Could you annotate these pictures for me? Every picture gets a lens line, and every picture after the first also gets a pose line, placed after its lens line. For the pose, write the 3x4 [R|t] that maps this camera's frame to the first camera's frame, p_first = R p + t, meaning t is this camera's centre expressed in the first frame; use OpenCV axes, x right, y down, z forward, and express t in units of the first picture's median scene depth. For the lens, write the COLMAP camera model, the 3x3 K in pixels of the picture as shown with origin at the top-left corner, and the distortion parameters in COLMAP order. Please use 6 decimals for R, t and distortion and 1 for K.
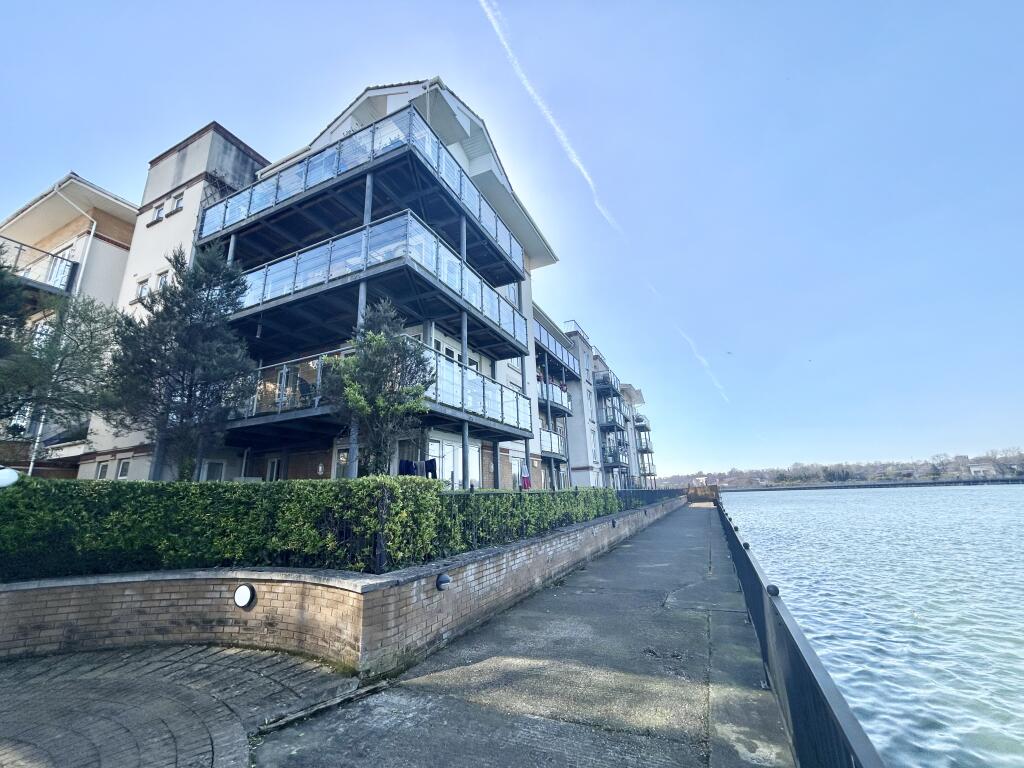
lens RADIAL K [[407.2, 0, 517.5], [0, 407.2, 388.6], [0, 0, 1]] dist [0.003268, 0.000310]
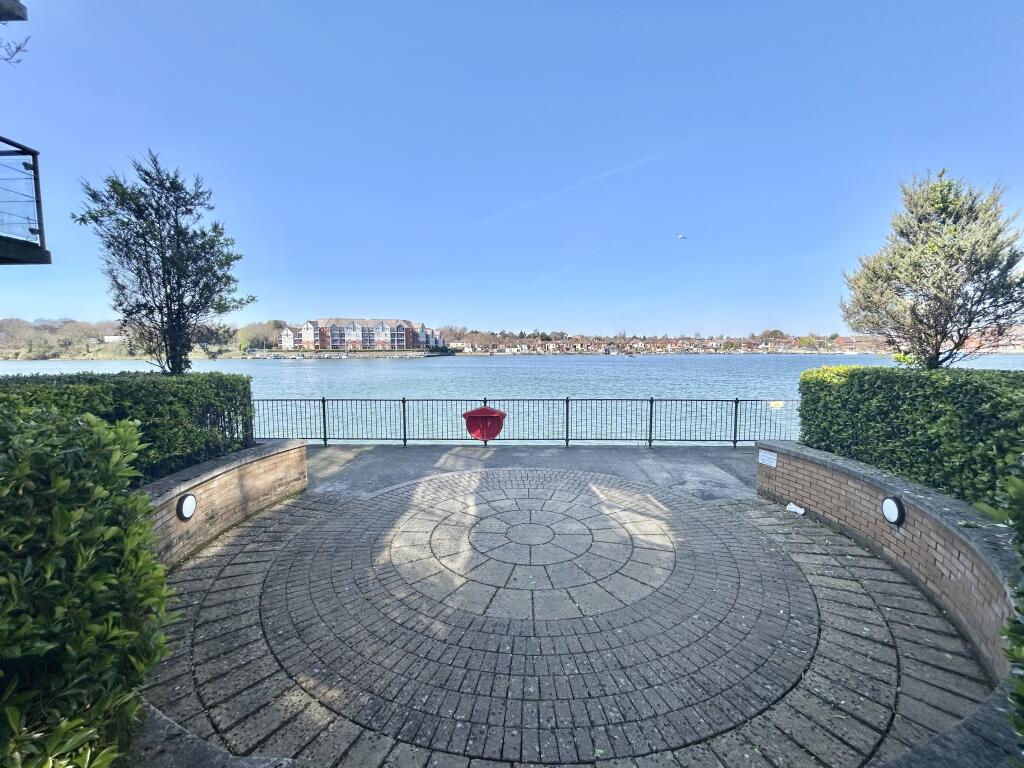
lens RADIAL K [[407.2, 0, 517.5], [0, 407.2, 388.6], [0, 0, 1]] dist [0.003268, 0.000310]
pose [[-0.442944, -0.035972, 0.895827, -2.025533], [-0.229218, 0.970530, -0.074366, 0.183593], [-0.866752, -0.238280, -0.438136, 0.948402]]
